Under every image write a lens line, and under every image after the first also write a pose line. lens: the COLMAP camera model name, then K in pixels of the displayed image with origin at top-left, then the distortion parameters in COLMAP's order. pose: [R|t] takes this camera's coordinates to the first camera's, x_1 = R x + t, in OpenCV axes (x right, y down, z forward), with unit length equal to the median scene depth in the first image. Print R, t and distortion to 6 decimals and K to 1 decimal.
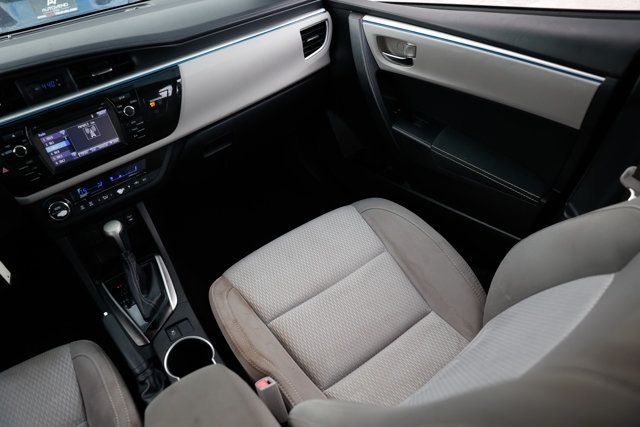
lens RADIAL K [[436.8, 0, 317.1], [0, 436.8, 211.2], [0, 0, 1]] dist [-0.107748, 0.086546]
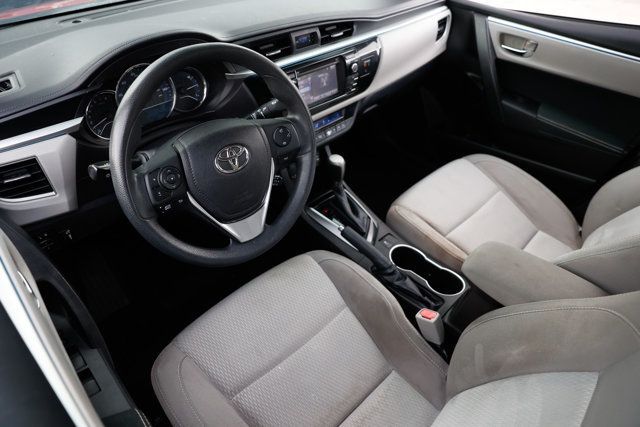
lens RADIAL K [[436.8, 0, 318.1], [0, 436.8, 210.0], [0, 0, 1]] dist [-0.107748, 0.086546]
pose [[0.972182, 0.013729, 0.233822, -0.818763], [-0.017792, 0.999725, 0.015279, 0.163737], [-0.233548, -0.019014, 0.972159, -0.216751]]
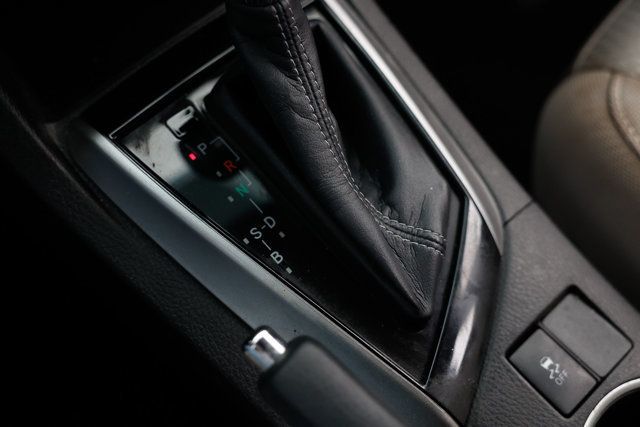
lens RADIAL K [[833.5, 0, 320.9], [0, 833.5, 215.4], [0, 0, 1]] dist [0.089192, 0.000000]
pose [[0.974693, -0.061435, 0.214940, -0.518235], [-0.029281, 0.918127, 0.395202, 0.051958], [-0.221622, -0.391494, 0.893093, 0.667032]]
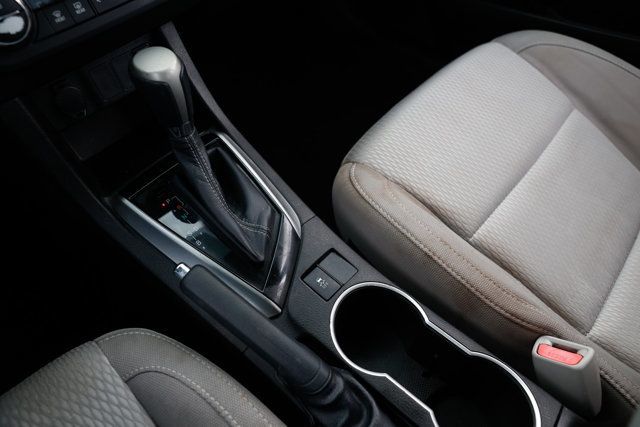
lens RADIAL K [[436.8, 0, 317.2], [0, 436.8, 210.2], [0, 0, 1]] dist [-0.107748, 0.086546]
pose [[0.960197, -0.104161, 0.259176, -0.449614], [0.038637, 0.968479, 0.246082, 0.078977], [-0.276638, -0.226273, 0.933955, 0.541749]]
